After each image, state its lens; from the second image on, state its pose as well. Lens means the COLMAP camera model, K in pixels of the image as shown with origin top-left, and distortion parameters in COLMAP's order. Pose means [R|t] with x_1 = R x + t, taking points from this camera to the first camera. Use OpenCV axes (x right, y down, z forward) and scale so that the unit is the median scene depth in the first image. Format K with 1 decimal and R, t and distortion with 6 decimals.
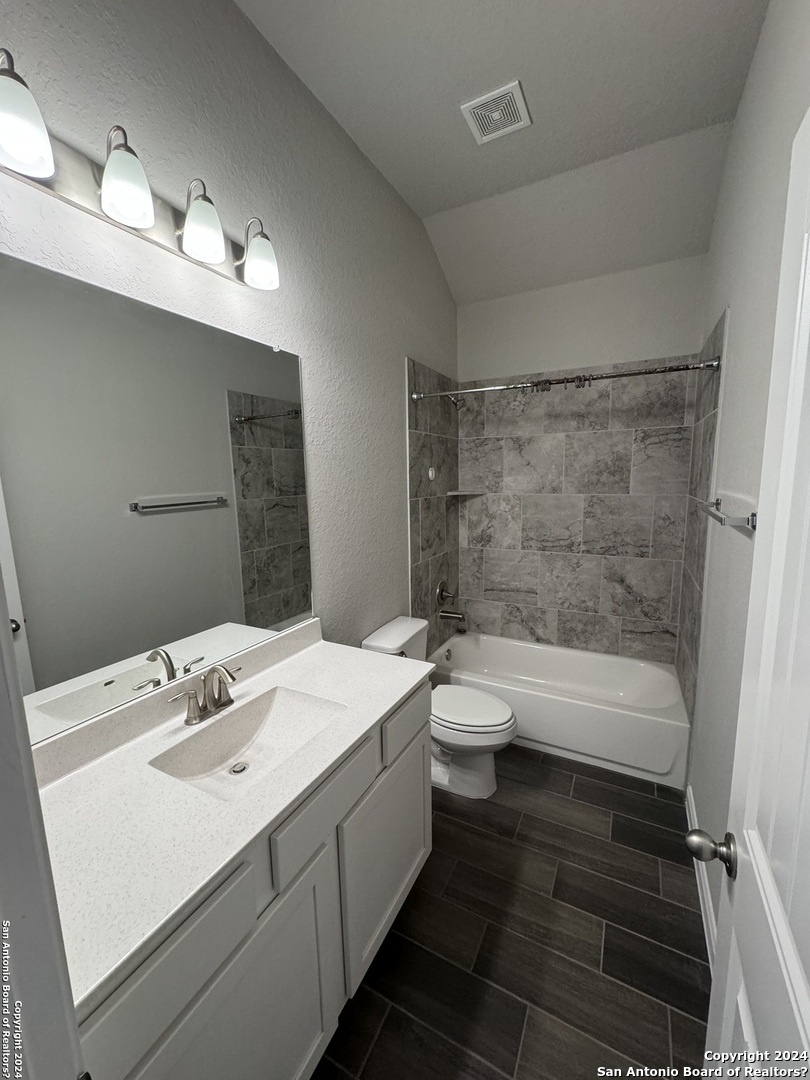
lens RADIAL K [[427.7, 0, 405.4], [0, 427.7, 538.1], [0, 0, 1]] dist [-0.012876, 0.004128]
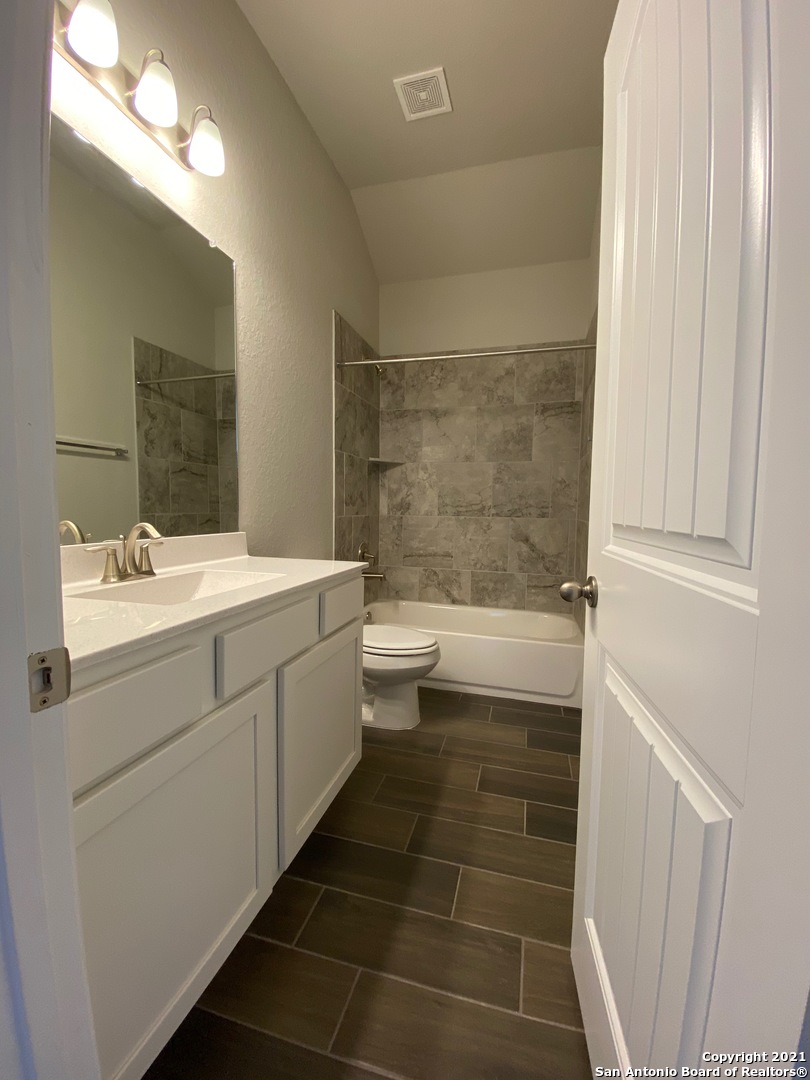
lens RADIAL K [[435.0, 0, 409.1], [0, 435.0, 547.9], [0, 0, 1]] dist [0.001933, -0.010565]
pose [[0.974462, 0.017919, 0.223835, -0.045498], [-0.001487, 0.997304, -0.073367, 0.226403], [-0.224546, 0.071161, 0.971862, -0.026391]]
